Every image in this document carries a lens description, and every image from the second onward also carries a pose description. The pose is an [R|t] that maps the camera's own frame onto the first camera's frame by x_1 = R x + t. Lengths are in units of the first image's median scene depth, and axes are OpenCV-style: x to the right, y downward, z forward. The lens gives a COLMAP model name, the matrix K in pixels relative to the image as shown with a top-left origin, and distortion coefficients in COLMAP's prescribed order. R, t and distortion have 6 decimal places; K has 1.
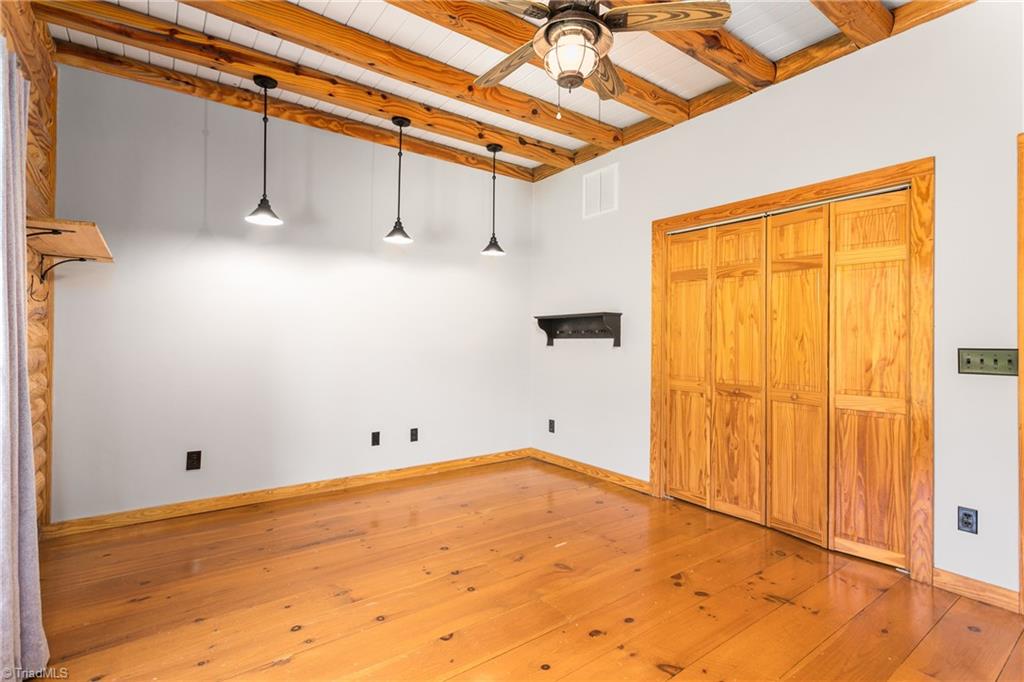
lens RADIAL K [[487.1, 0, 511.6], [0, 487.1, 337.0], [0, 0, 1]] dist [0.002391, 0.000302]
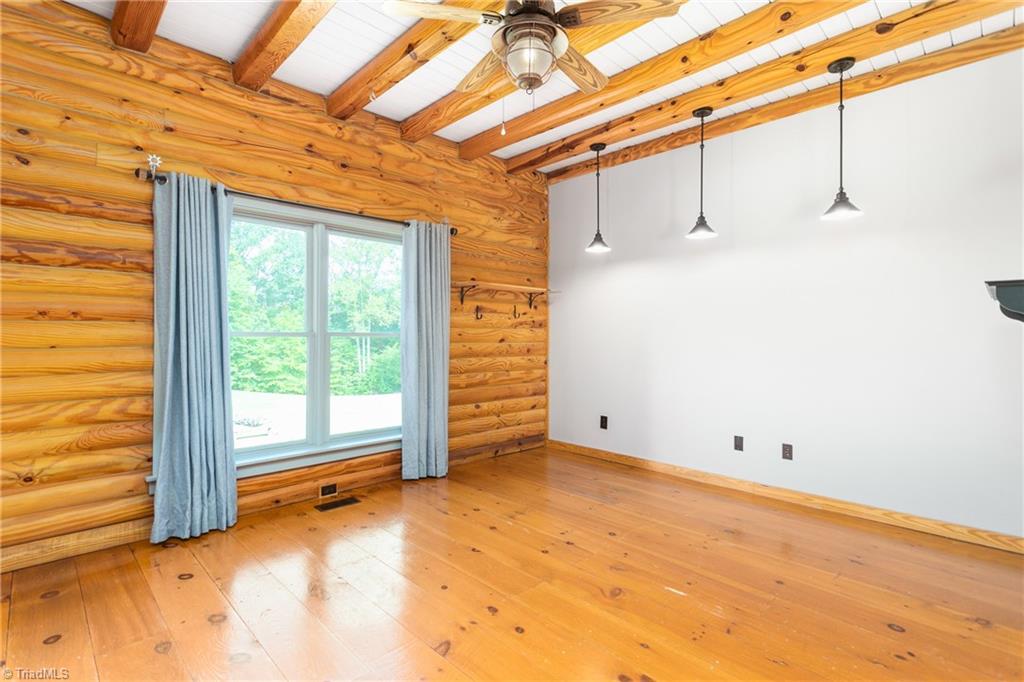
lens RADIAL K [[487.1, 0, 511.6], [0, 487.1, 337.0], [0, 0, 1]] dist [0.002391, 0.000302]
pose [[0.139113, -0.008037, -0.990244, 0.774617], [-0.001048, 0.999965, -0.008263, 0.014732], [0.990276, 0.002187, 0.139099, 0.561173]]
